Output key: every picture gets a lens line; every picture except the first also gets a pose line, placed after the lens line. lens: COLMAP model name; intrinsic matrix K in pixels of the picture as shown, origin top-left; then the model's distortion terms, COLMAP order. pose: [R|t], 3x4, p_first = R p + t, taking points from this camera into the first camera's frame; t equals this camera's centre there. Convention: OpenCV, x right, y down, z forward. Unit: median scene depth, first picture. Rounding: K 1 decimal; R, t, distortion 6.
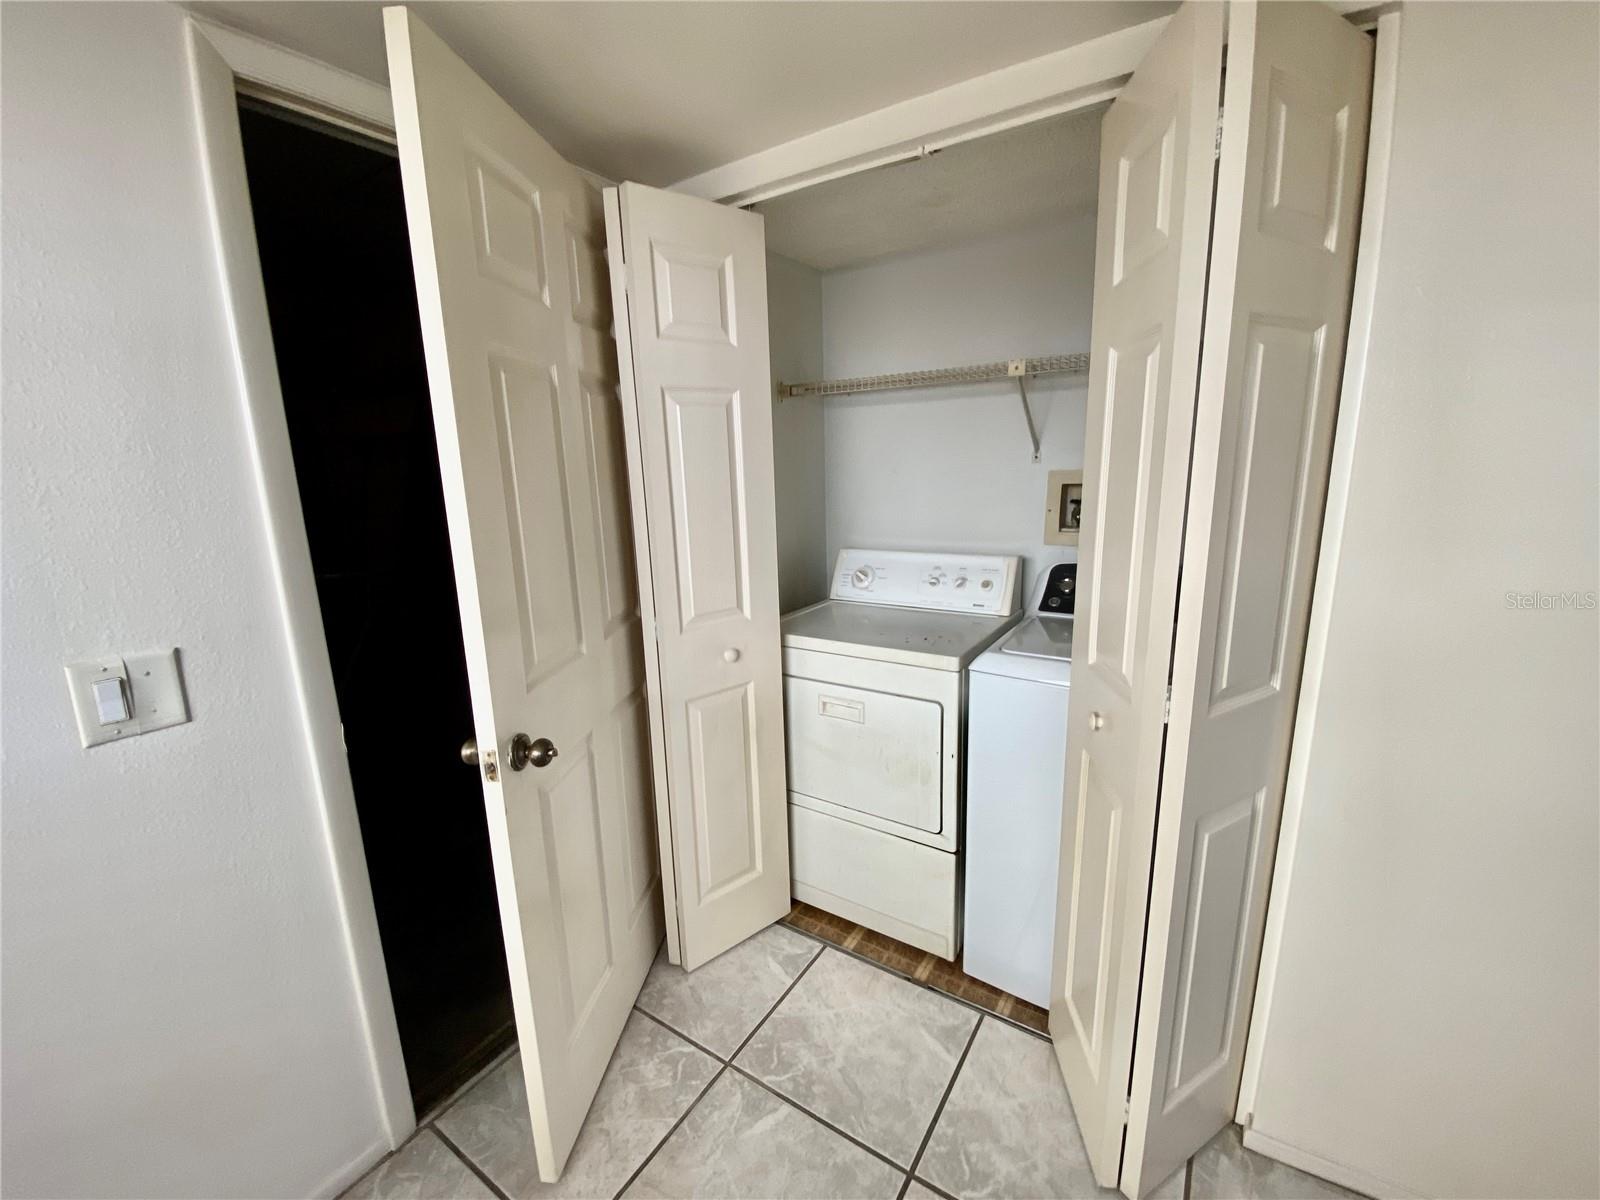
lens RADIAL K [[604.5, 0, 801.7], [0, 604.5, 598.1], [0, 0, 1]] dist [-0.014665, -0.000058]
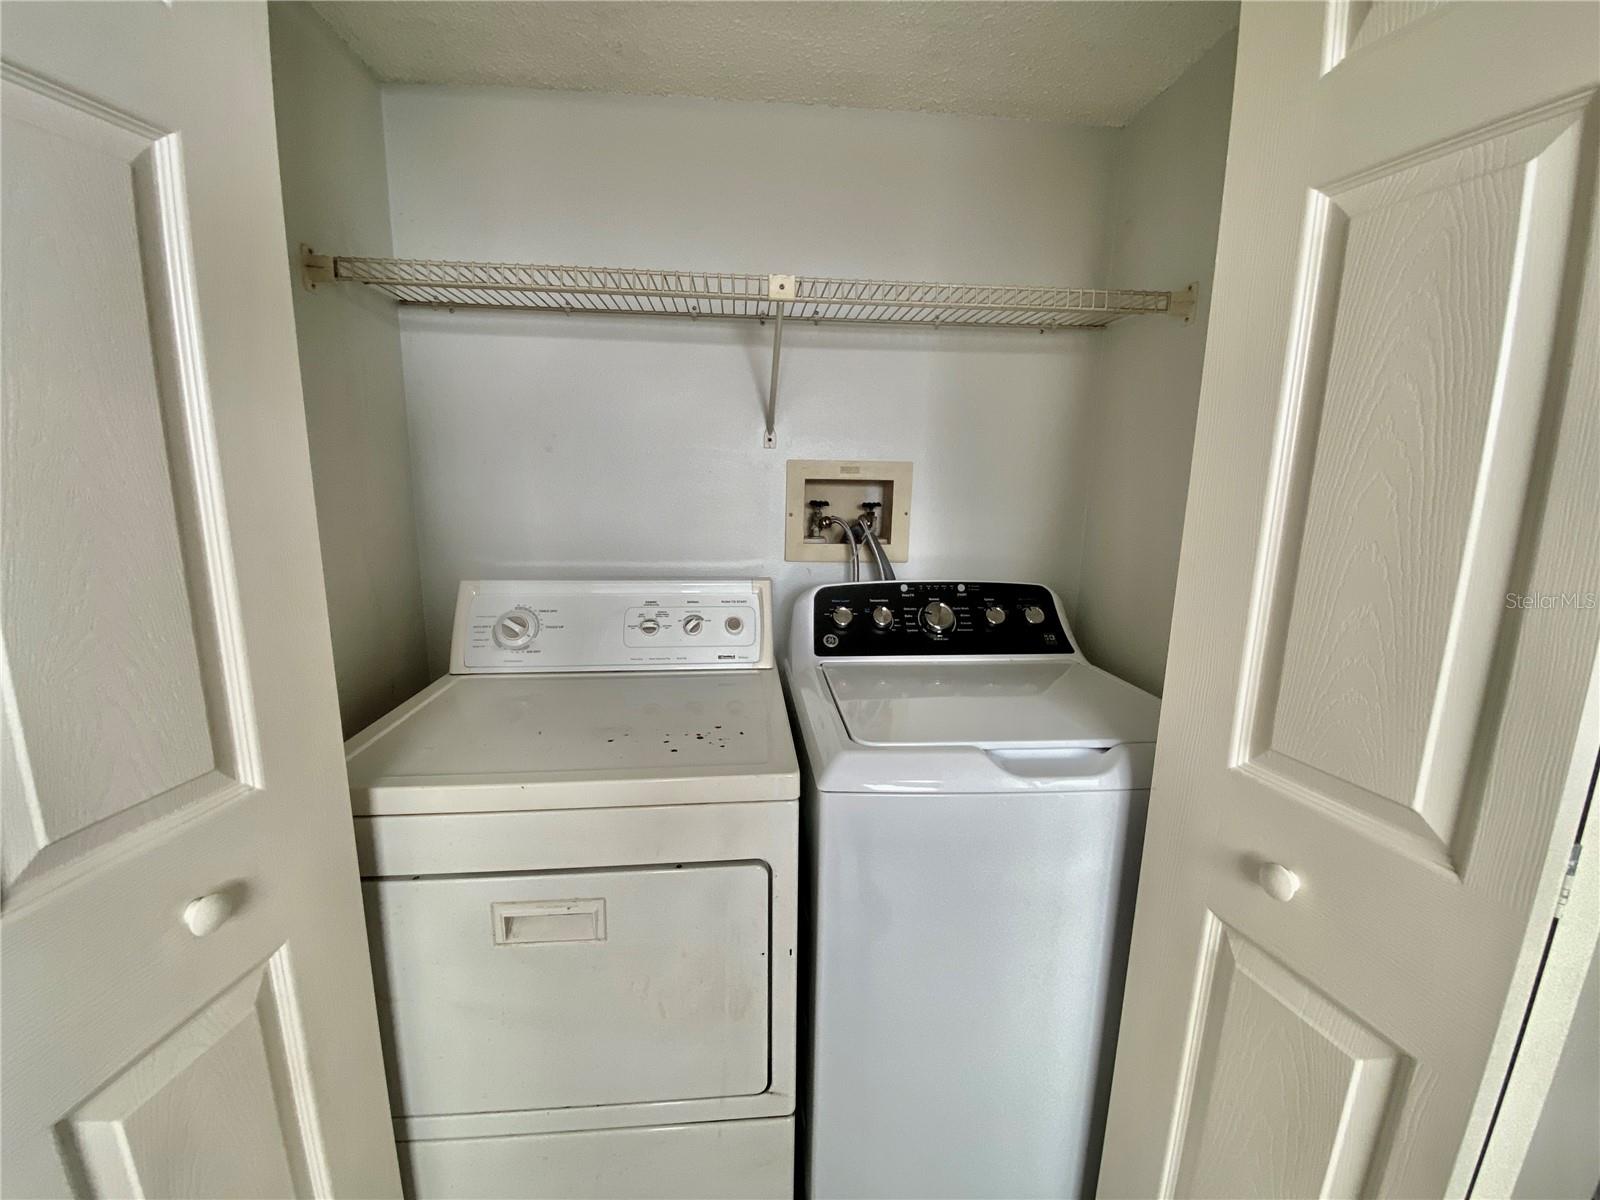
lens RADIAL K [[604.5, 0, 801.7], [0, 604.5, 598.1], [0, 0, 1]] dist [-0.014665, -0.000058]
pose [[0.767747, -0.058721, 0.638057, -0.057472], [0.090904, 0.995702, -0.017746, -0.035507], [-0.634272, 0.071627, 0.769784, 0.503352]]
